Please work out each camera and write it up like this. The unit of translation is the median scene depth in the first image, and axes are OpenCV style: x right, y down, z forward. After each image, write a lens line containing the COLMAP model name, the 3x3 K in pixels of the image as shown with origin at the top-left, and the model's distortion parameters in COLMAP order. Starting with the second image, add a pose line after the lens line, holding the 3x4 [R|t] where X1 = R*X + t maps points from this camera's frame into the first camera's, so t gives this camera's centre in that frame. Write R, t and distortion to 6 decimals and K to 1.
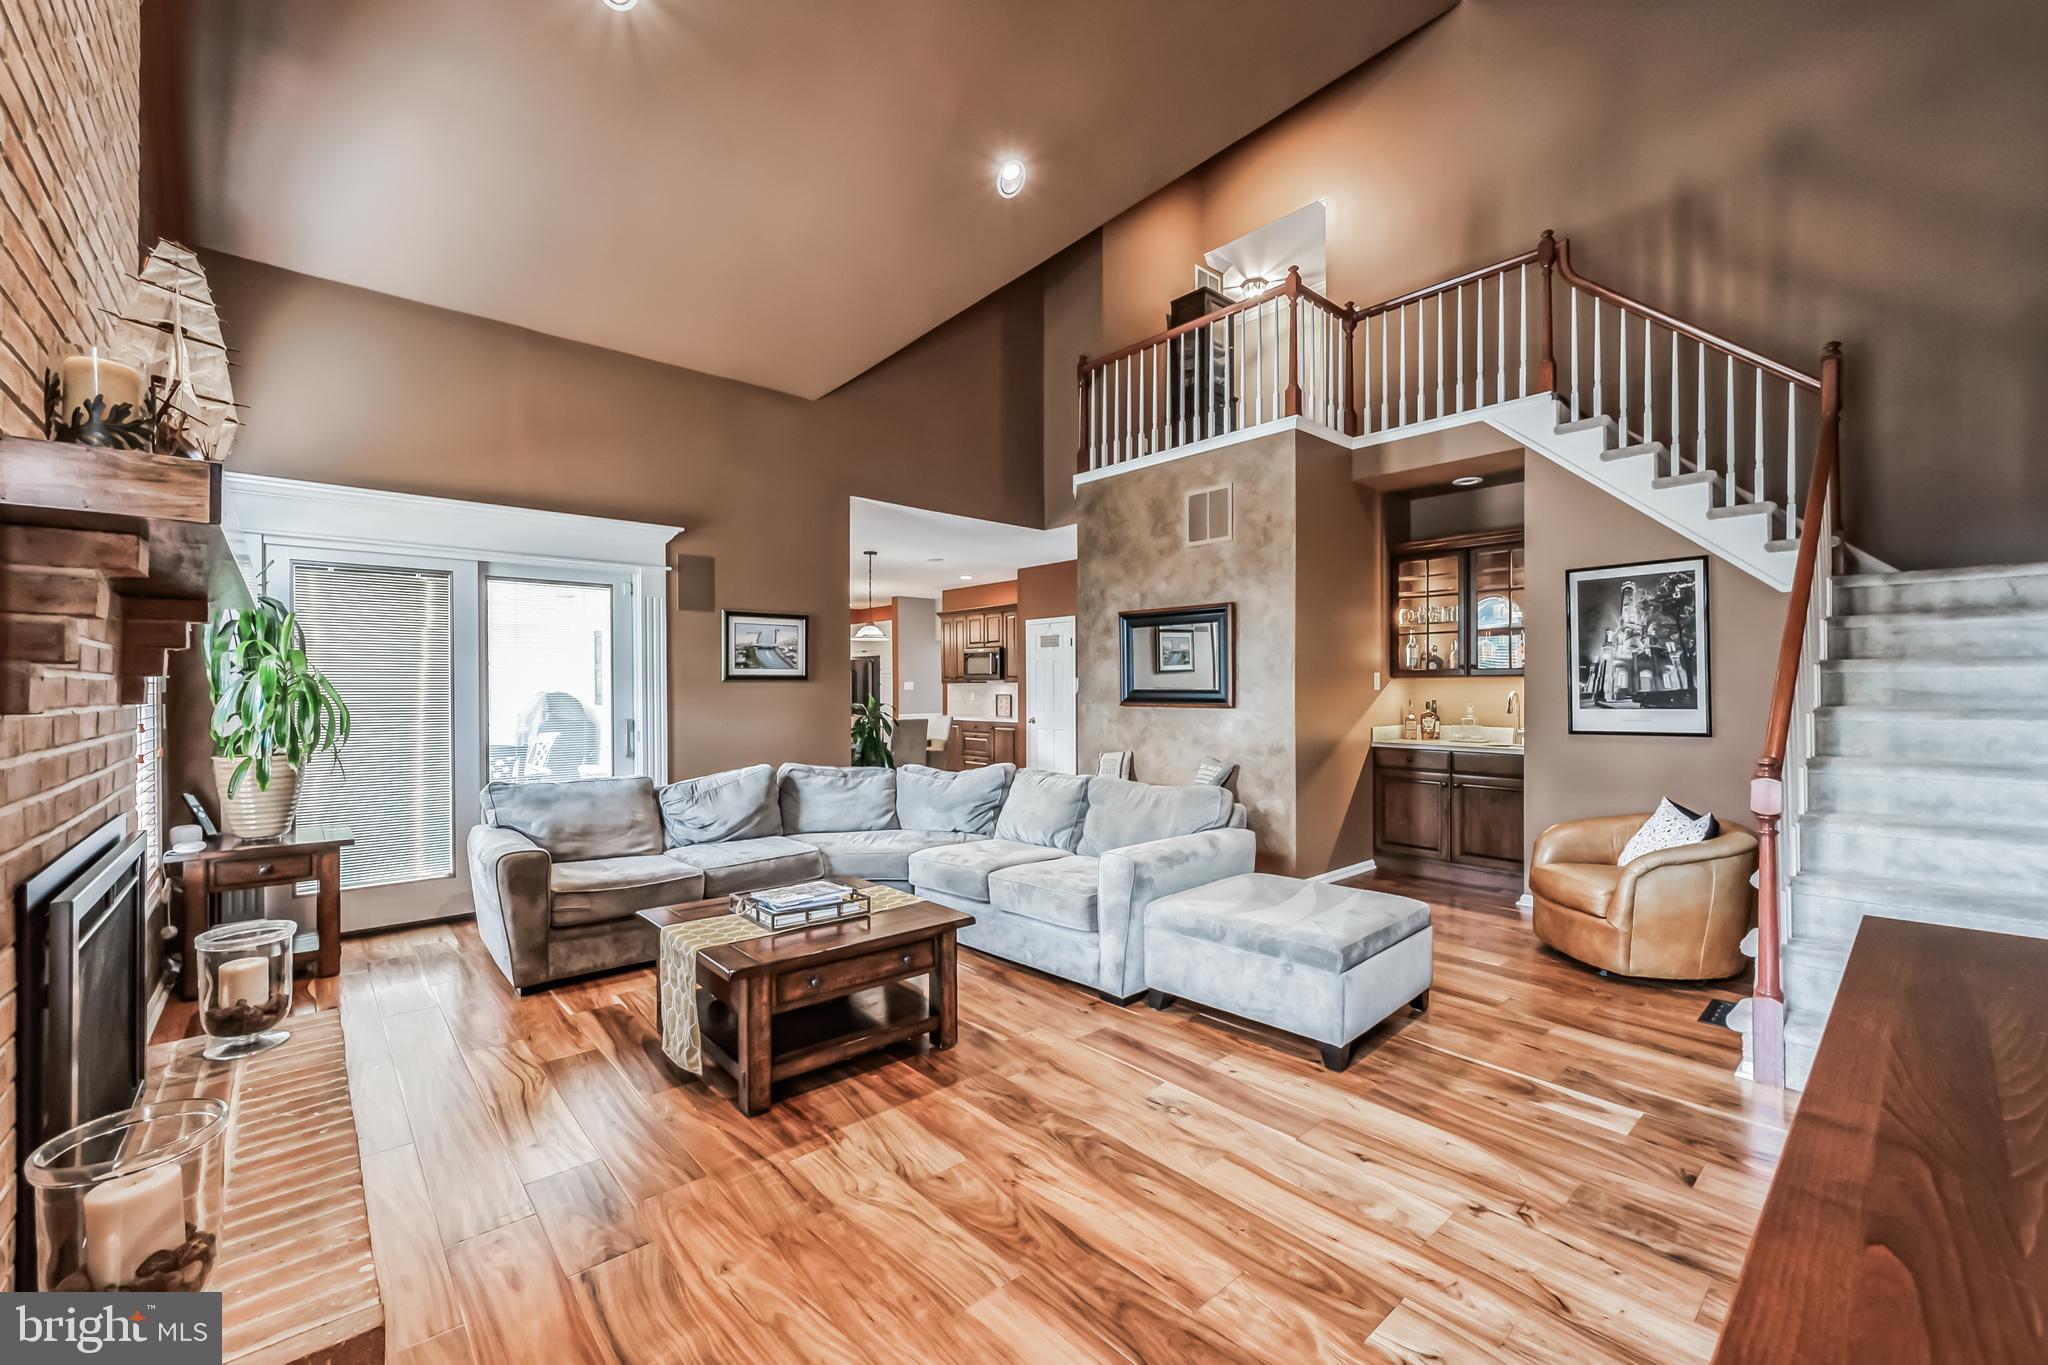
lens RADIAL K [[829.0, 0, 1020.4], [0, 829.0, 685.7], [0, 0, 1]] dist [-0.001133, 0.000882]
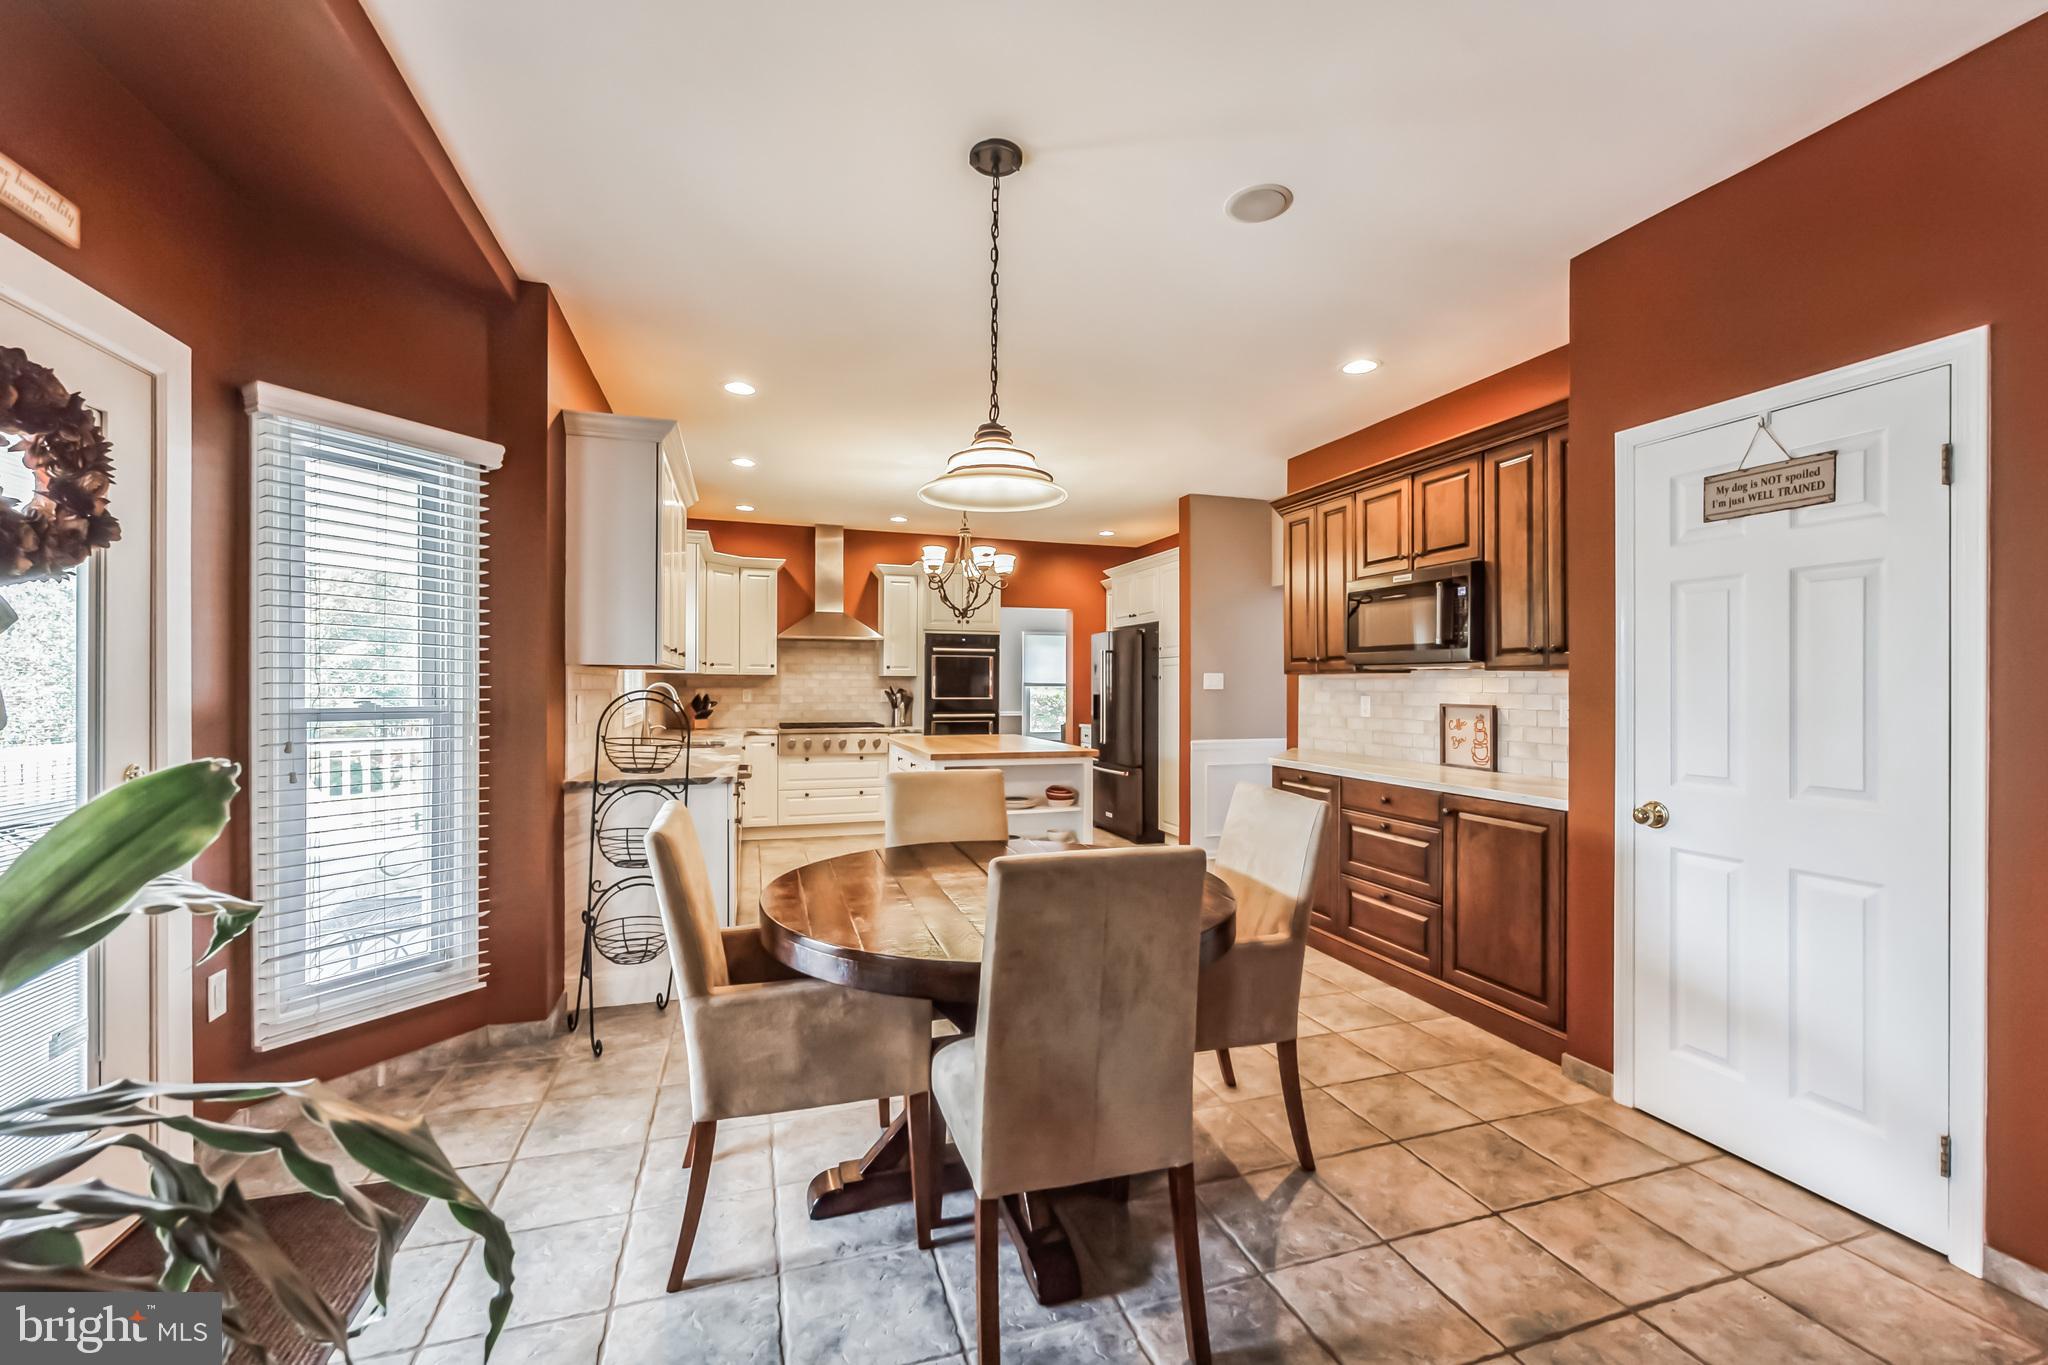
lens RADIAL K [[829.0, 0, 1019.9], [0, 829.0, 689.2], [0, 0, 1]] dist [-0.001133, 0.000882]
pose [[0.918885, 0.007525, -0.394454, -0.108199], [-0.003884, 0.999942, 0.010027, 0.001721], [0.394506, -0.007682, 0.918861, 1.163654]]
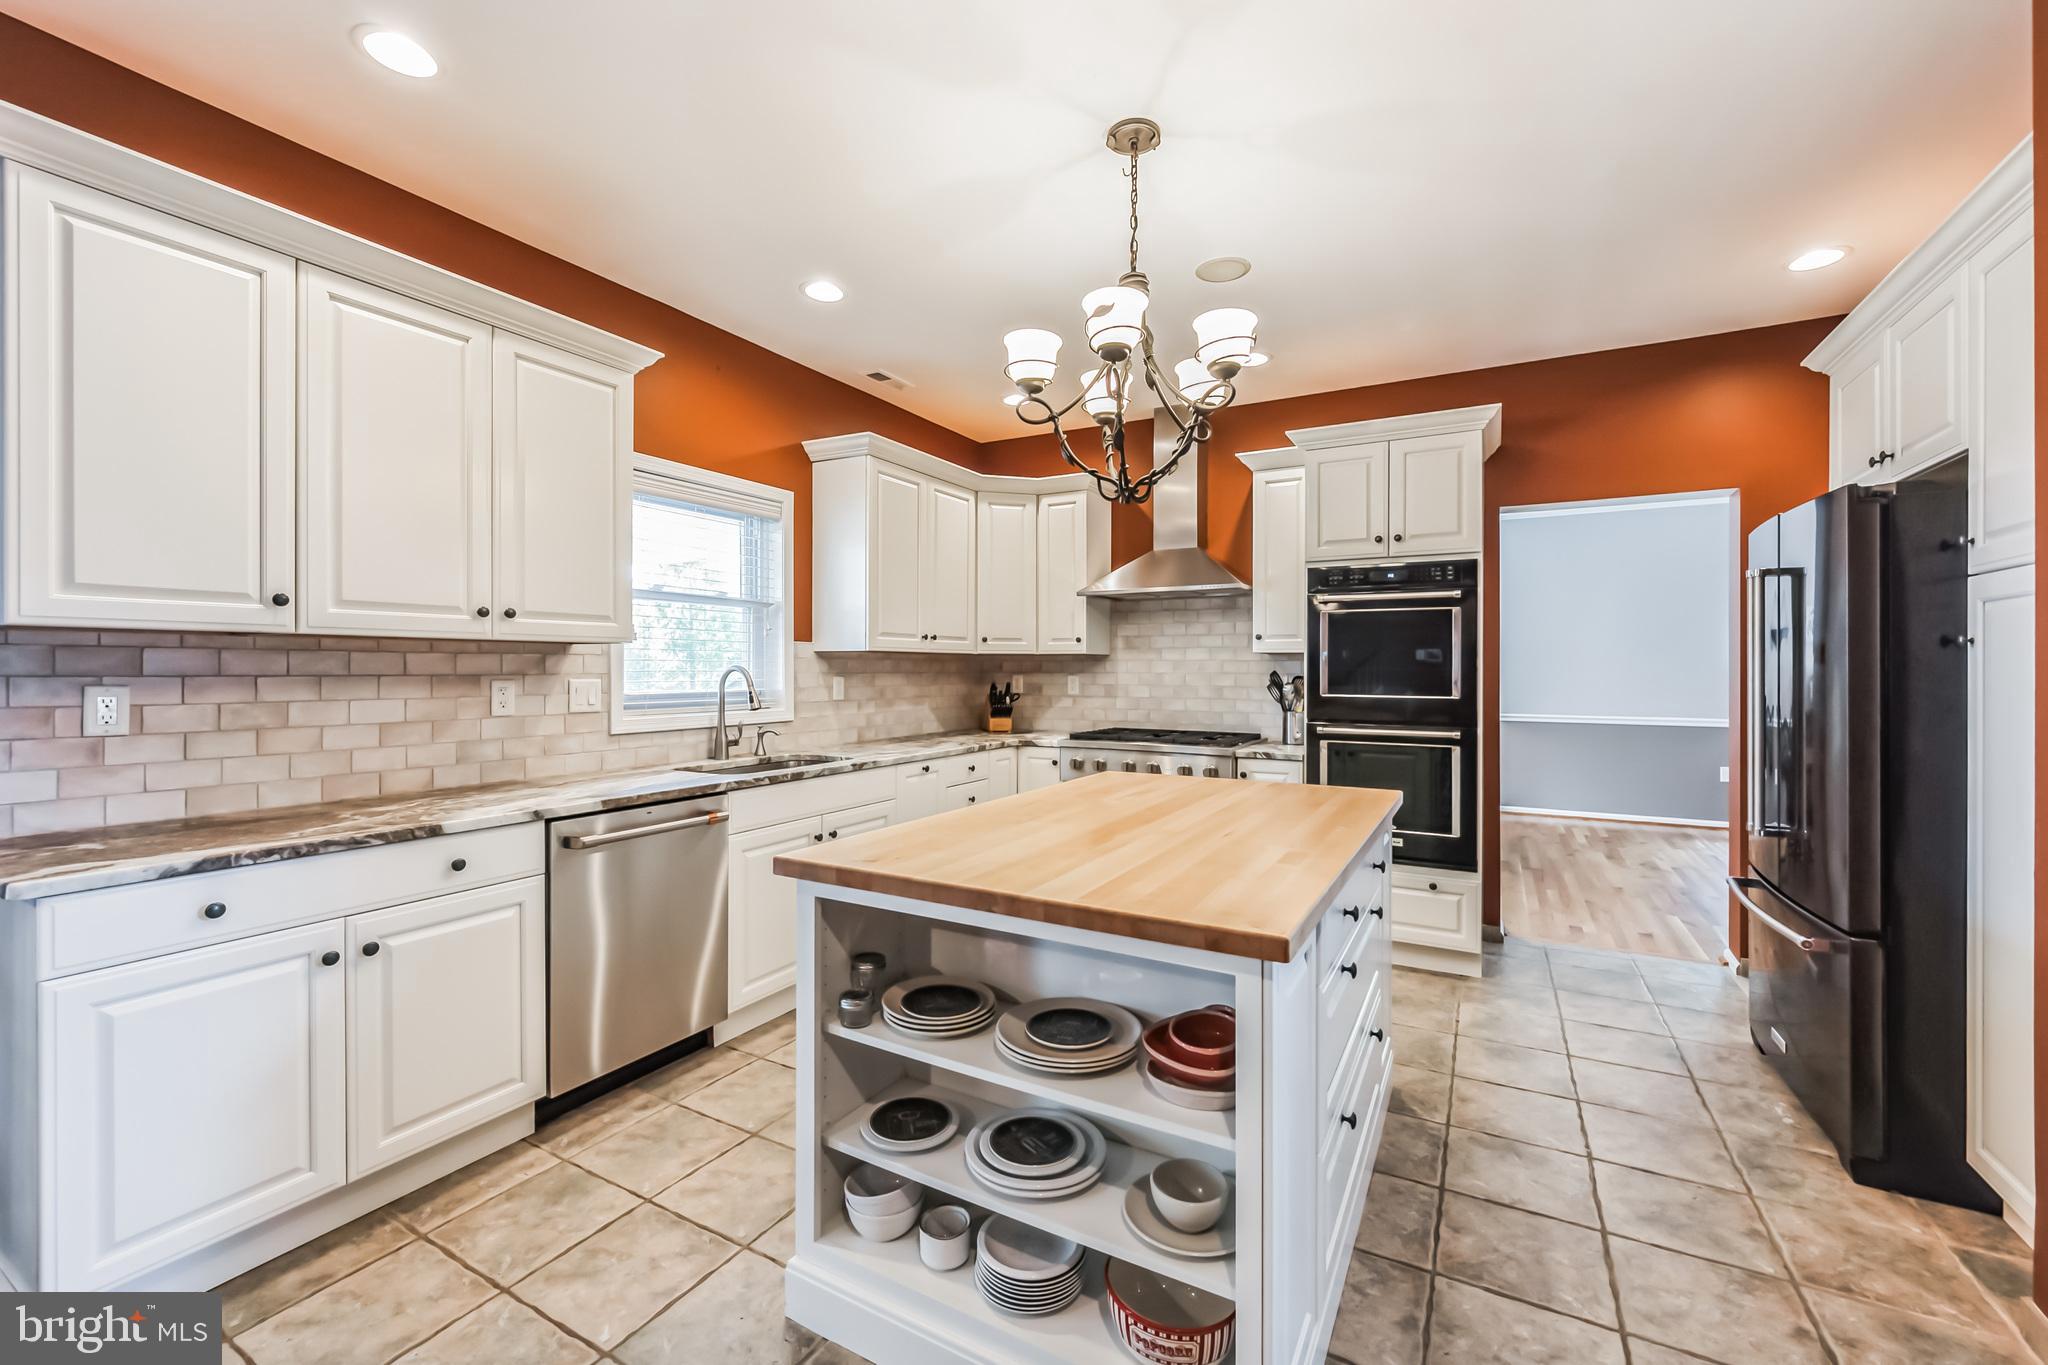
lens RADIAL K [[829.0, 0, 1030.5], [0, 829.0, 667.6], [0, 0, 1]] dist [-0.001133, 0.000882]
pose [[0.333615, 0.001738, -0.942708, -0.196450], [0.000546, 0.999998, 0.002037, 0.006123], [0.942709, -0.001194, 0.333614, 1.843342]]
